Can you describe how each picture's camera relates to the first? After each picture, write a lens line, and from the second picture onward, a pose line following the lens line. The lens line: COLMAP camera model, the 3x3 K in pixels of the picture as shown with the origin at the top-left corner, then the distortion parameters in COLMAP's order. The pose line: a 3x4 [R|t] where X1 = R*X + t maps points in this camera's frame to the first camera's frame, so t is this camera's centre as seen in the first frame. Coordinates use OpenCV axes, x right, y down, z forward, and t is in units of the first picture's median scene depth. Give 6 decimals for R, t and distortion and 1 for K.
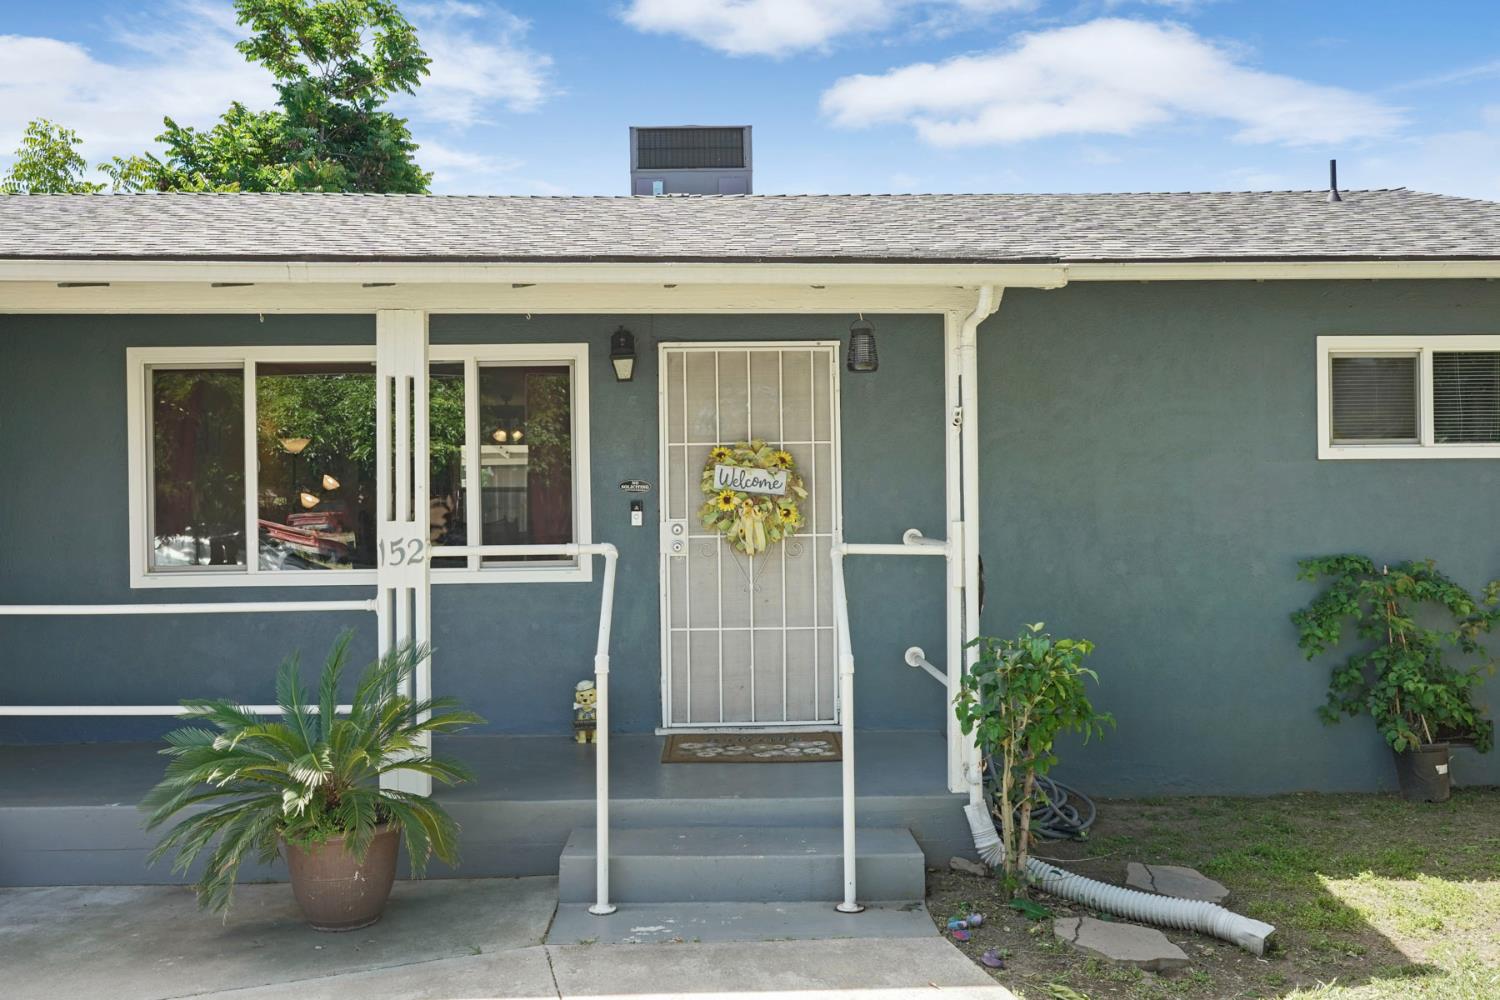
lens RADIAL K [[1211.3, 0, 752.1], [0, 1211.3, 495.2], [0, 0, 1]] dist [0.000897, 0.000408]
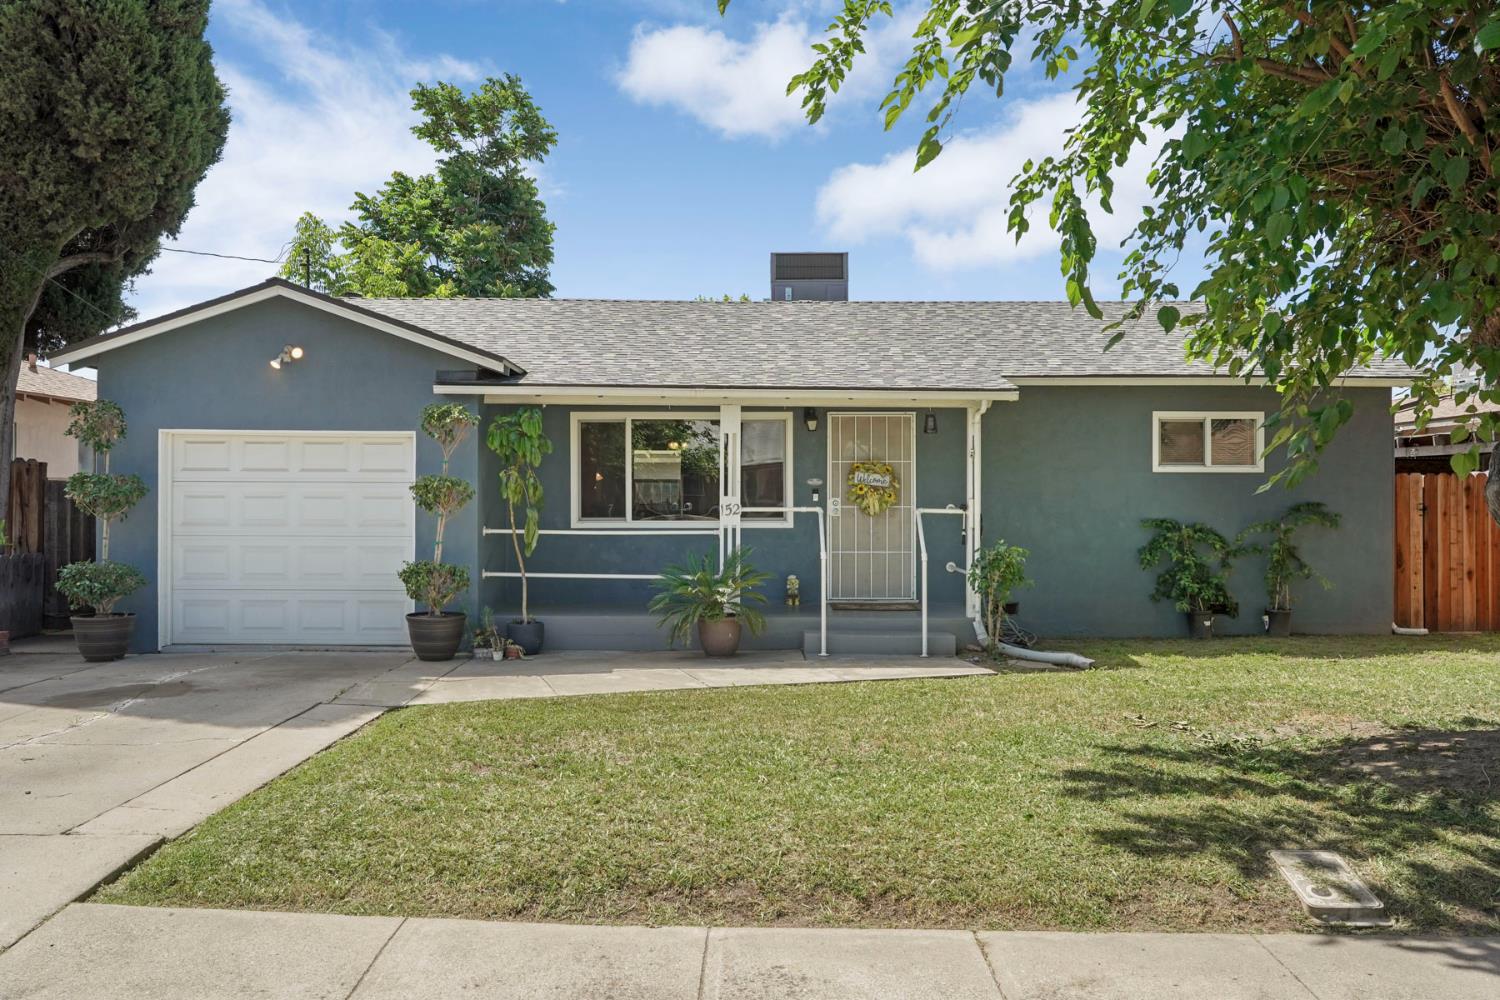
lens RADIAL K [[1284.6, 0, 748.7], [0, 1284.6, 503.2], [0, 0, 1]] dist [0.013220, -0.003101]
pose [[0.999804, 0.011184, -0.016327, -0.172896], [-0.011081, 0.999918, 0.006375, 0.016209], [0.016397, -0.006193, 0.999846, -1.172887]]
